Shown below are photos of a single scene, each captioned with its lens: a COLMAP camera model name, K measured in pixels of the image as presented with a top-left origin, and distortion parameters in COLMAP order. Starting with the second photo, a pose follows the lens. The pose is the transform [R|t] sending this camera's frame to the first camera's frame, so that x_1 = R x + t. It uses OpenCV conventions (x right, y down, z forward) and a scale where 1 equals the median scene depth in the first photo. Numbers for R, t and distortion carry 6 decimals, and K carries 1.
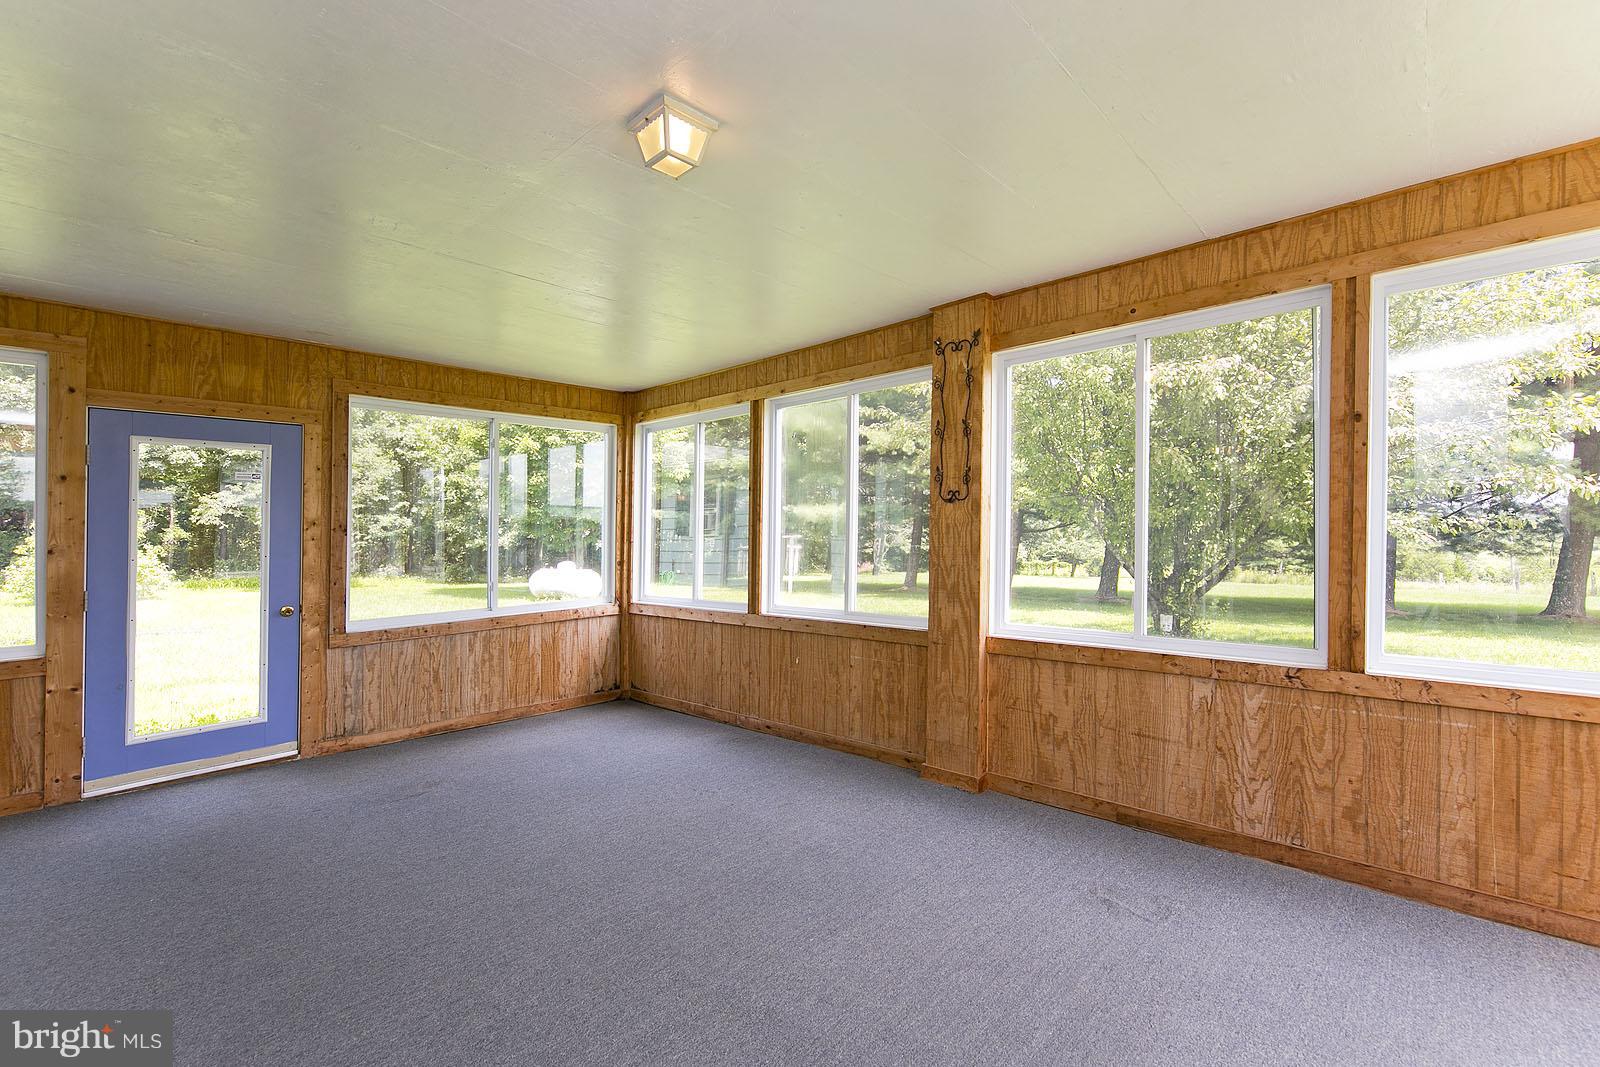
lens RADIAL K [[705.6, 0, 826.1], [0, 705.6, 523.7], [0, 0, 1]] dist [0.018545, -0.000153]
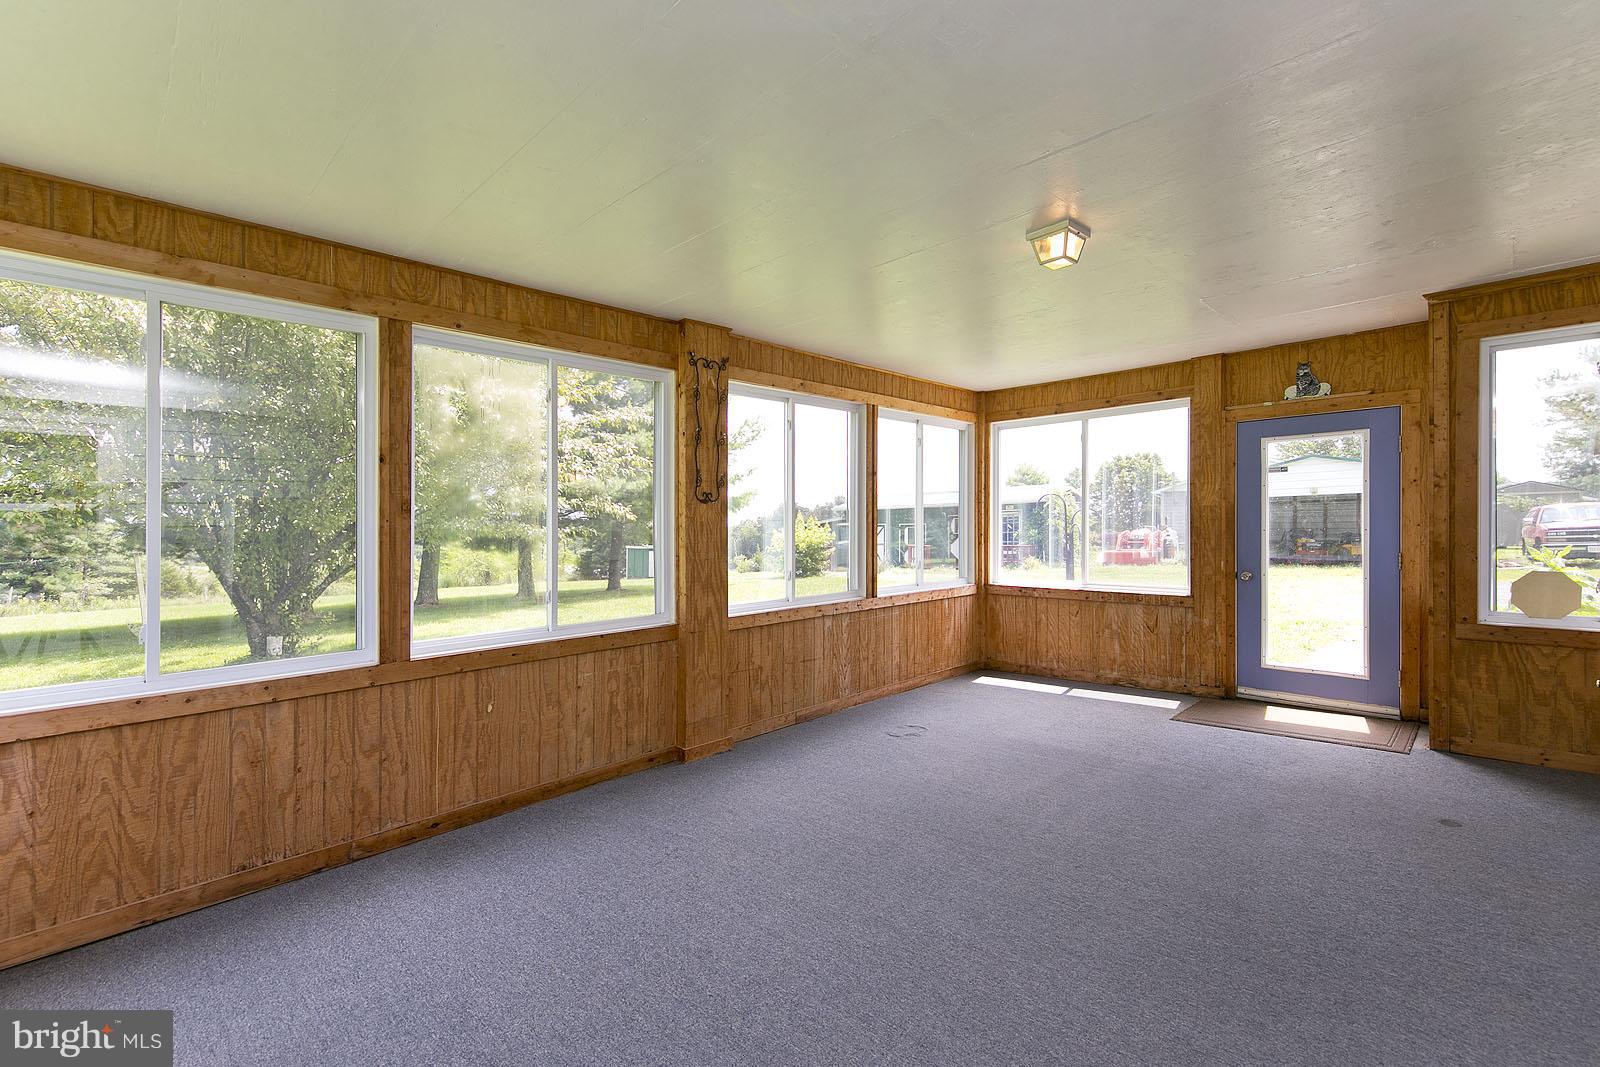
lens RADIAL K [[681.6, 0, 798.1], [0, 681.6, 550.5], [0, 0, 1]] dist [0.011740, -0.000165]
pose [[0.062345, -0.017688, 0.997898, -0.875618], [0.005013, 0.999836, 0.017410, 0.026254], [-0.998042, 0.003917, 0.062423, 0.776414]]
